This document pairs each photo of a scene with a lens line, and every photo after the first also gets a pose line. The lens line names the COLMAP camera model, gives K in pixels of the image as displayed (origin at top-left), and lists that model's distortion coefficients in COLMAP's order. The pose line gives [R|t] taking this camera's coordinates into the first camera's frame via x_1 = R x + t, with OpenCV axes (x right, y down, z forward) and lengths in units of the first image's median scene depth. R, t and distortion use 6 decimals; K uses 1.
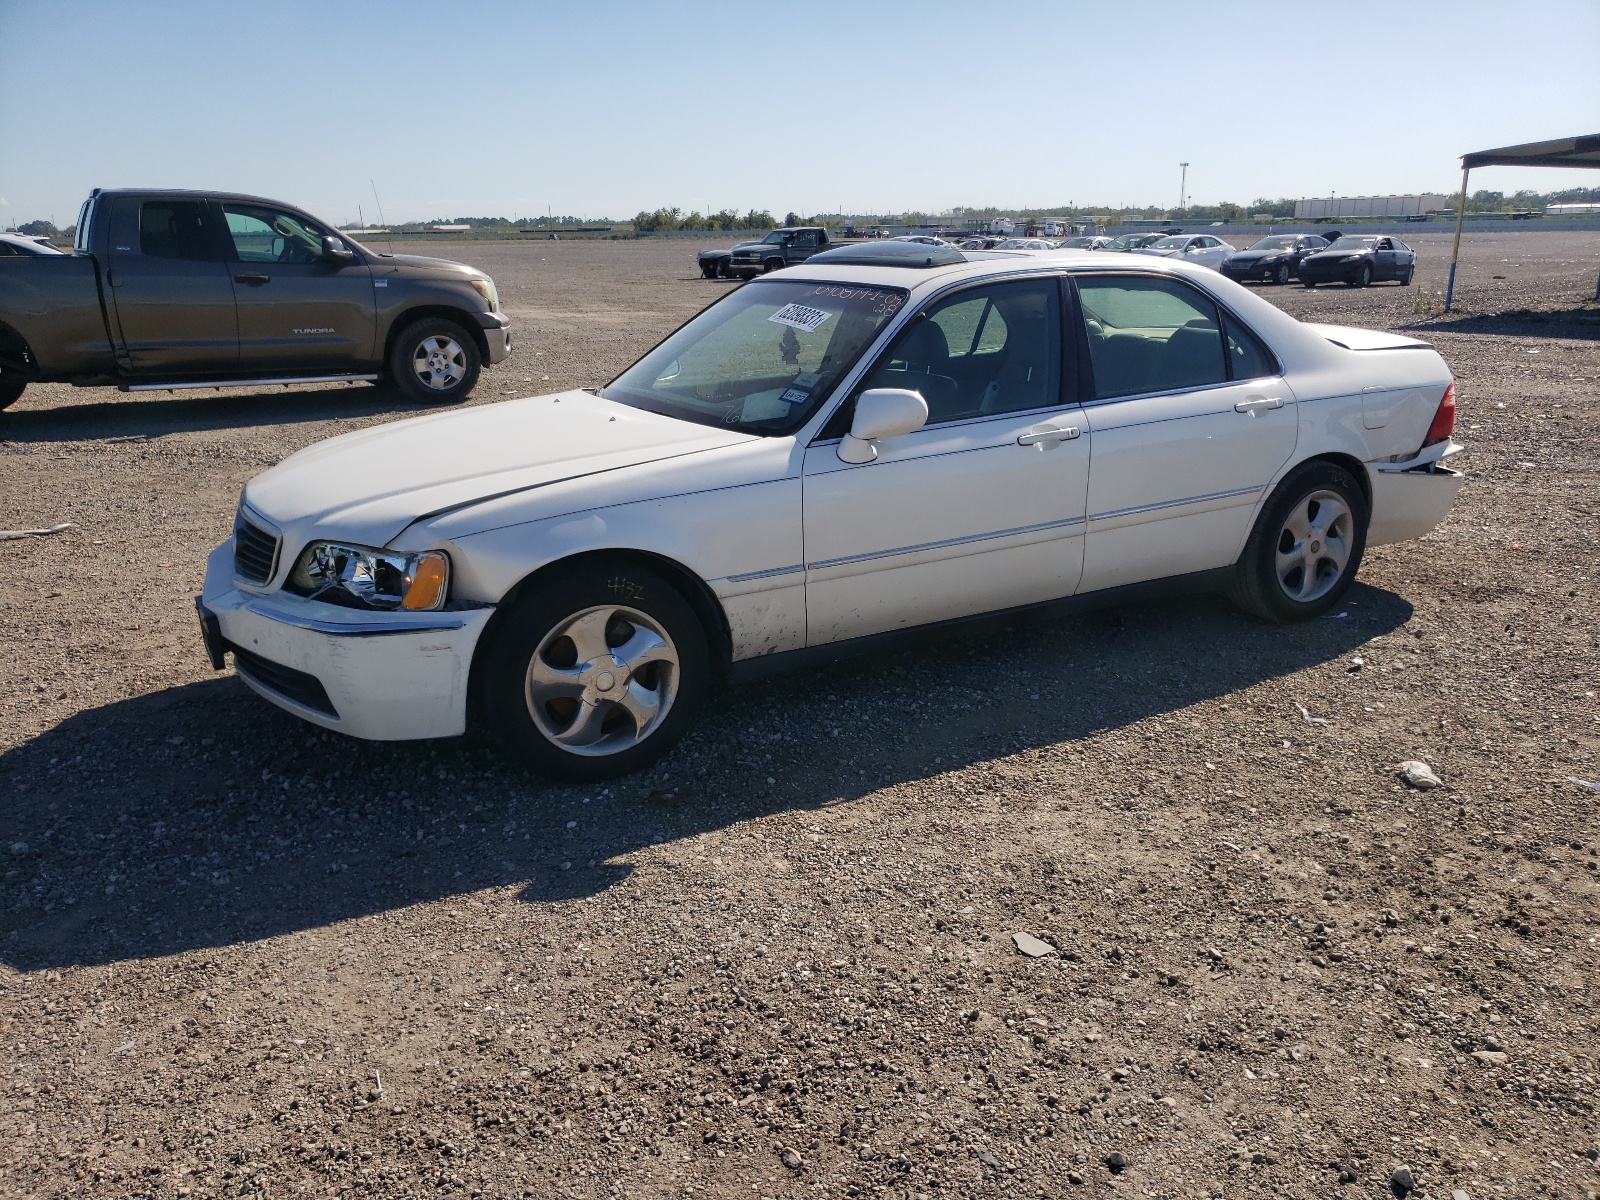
lens RADIAL K [[1195.5, 0, 806.6], [0, 1195.5, 601.7], [0, 0, 1]] dist [0.021645, 0.000423]
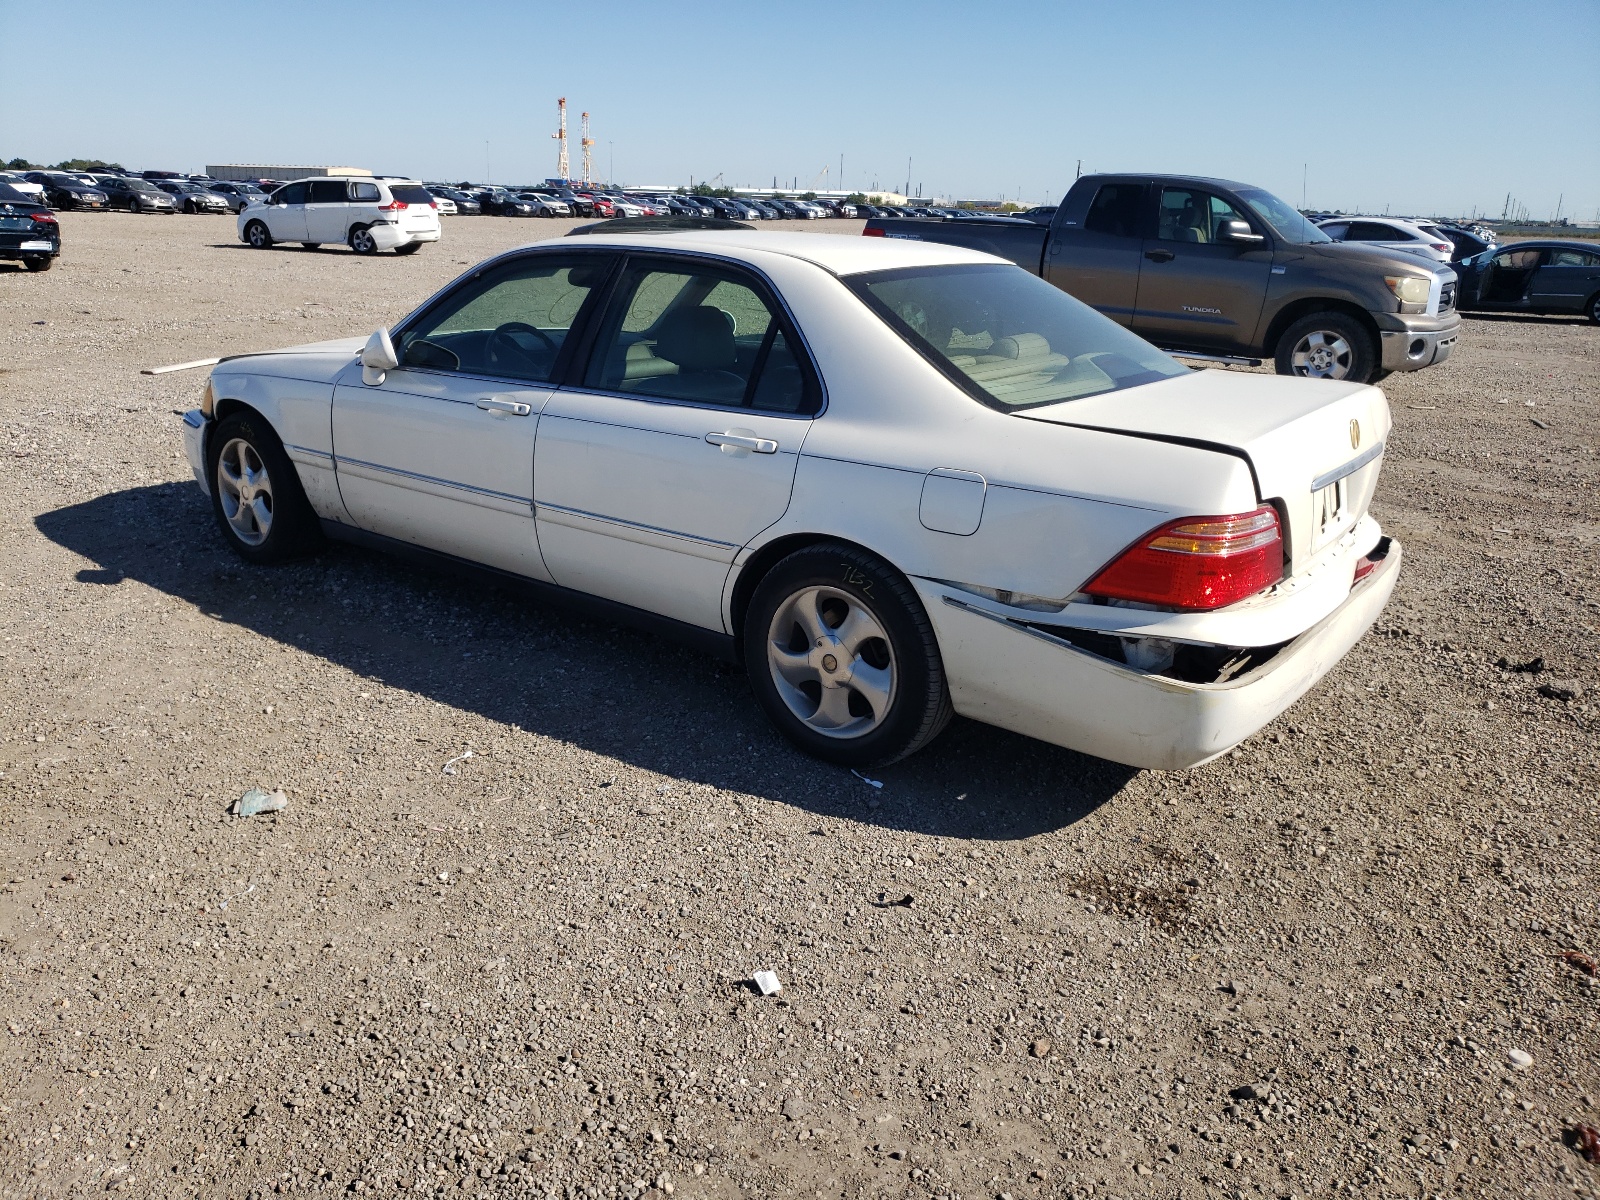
lens RADIAL K [[1195.5, 0, 806.7], [0, 1195.5, 597.9], [0, 0, 1]] dist [0.021645, 0.000423]
pose [[0.433857, 0.310169, -0.845910, 0.975424], [-0.306266, 0.933739, 0.185293, -0.203476], [0.847331, 0.178682, 0.500103, 0.601296]]
